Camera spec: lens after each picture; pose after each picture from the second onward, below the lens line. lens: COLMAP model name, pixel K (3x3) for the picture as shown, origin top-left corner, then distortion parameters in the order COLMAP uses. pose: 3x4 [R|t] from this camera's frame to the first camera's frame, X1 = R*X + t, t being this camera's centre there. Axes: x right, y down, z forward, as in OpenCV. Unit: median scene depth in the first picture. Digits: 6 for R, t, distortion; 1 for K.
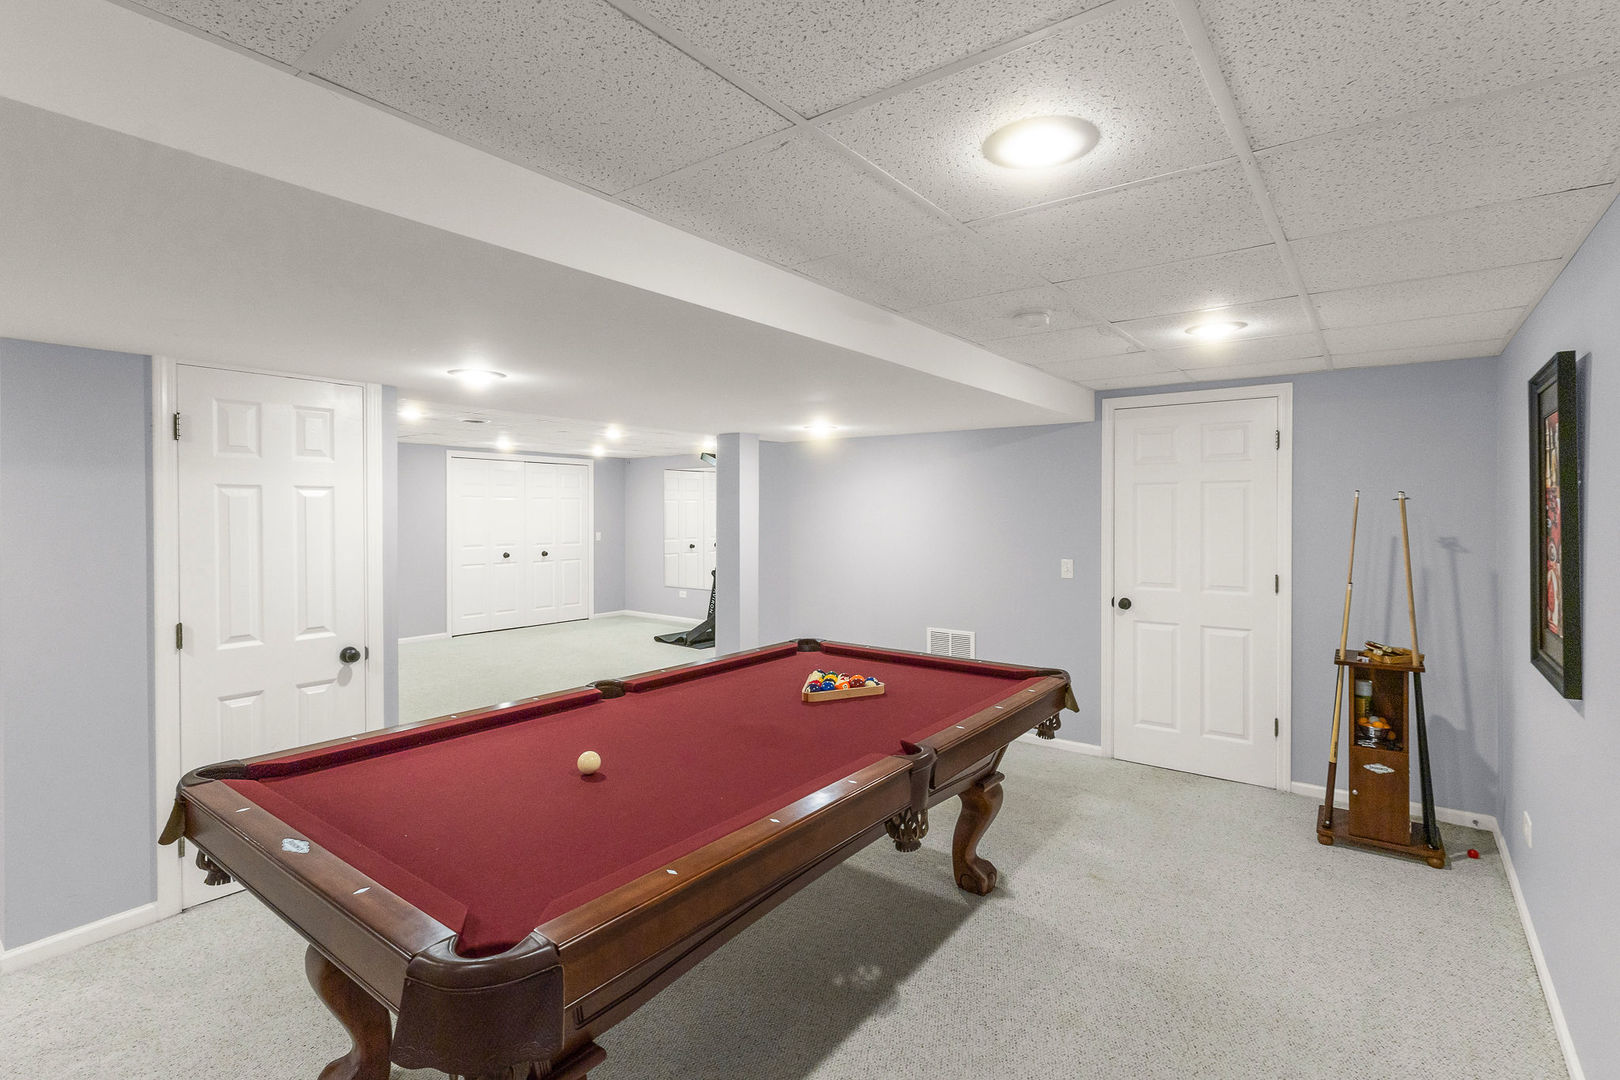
lens RADIAL K [[751.0, 0, 811.3], [0, 751.0, 527.0], [0, 0, 1]] dist [0.004553, 0.000140]
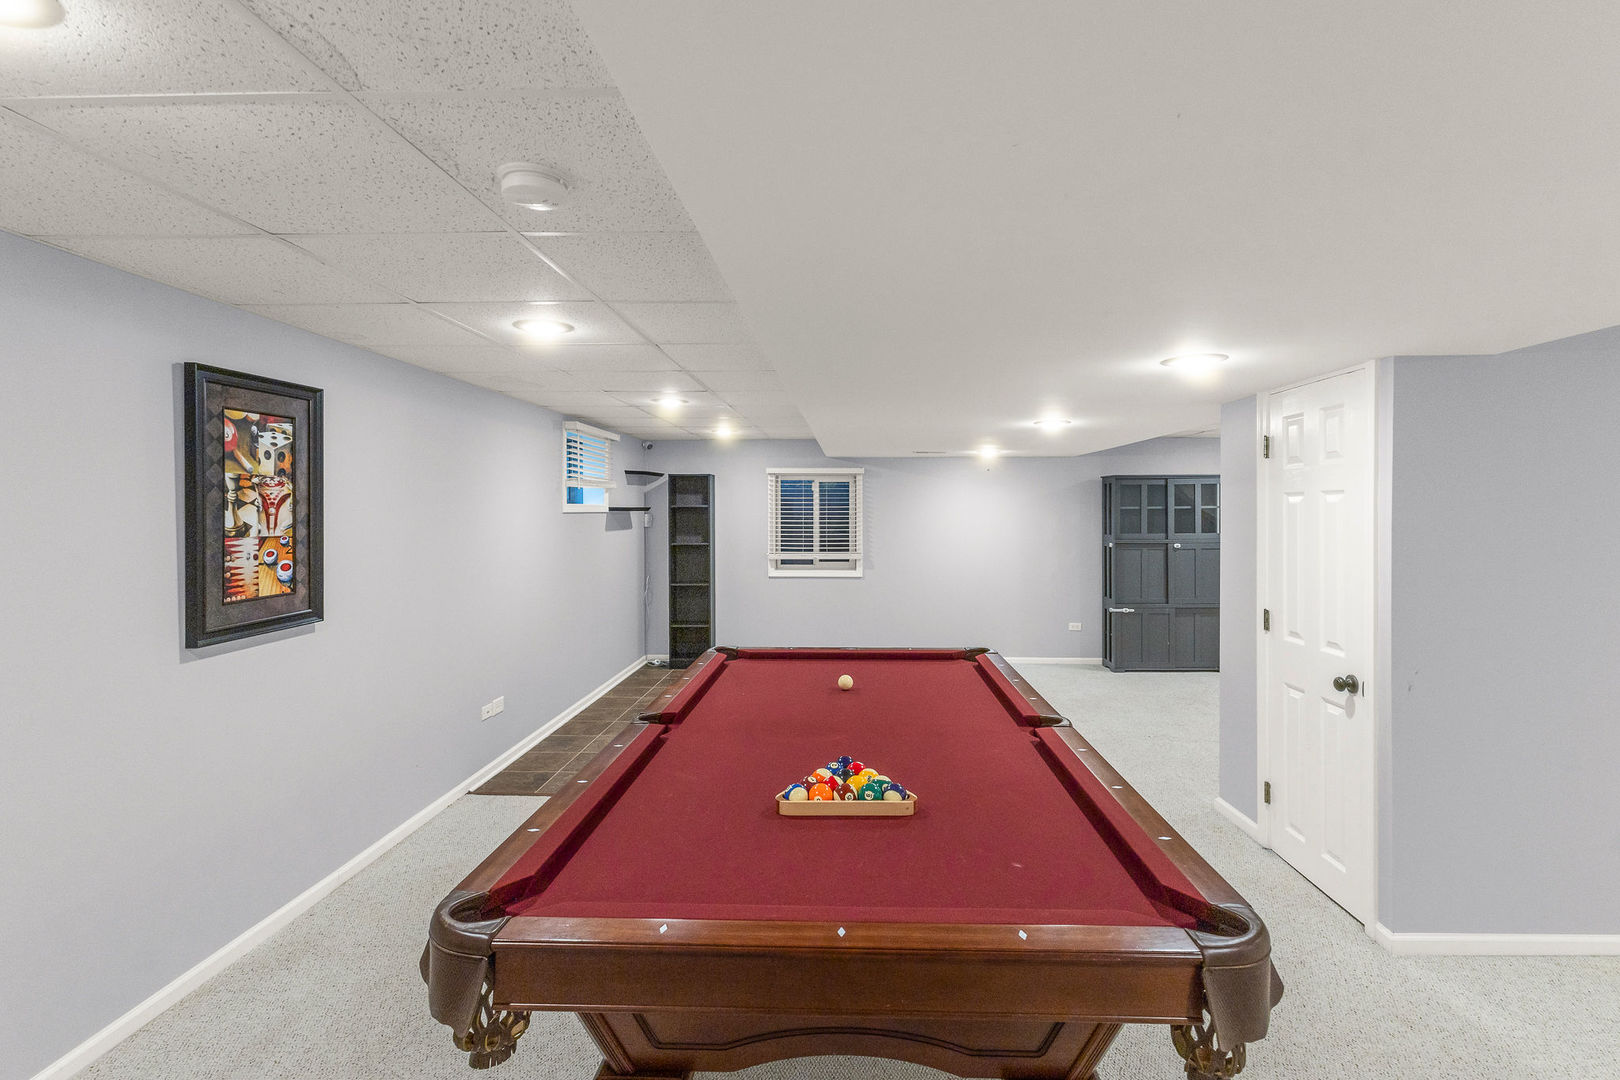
lens RADIAL K [[751.0, 0, 816.8], [0, 751.0, 527.8], [0, 0, 1]] dist [0.004553, 0.000140]
pose [[-0.825850, 0.010969, -0.563783, 0.405531], [-0.009077, 0.999423, 0.032742, -0.034288], [0.563817, 0.032157, -0.825274, 1.447298]]
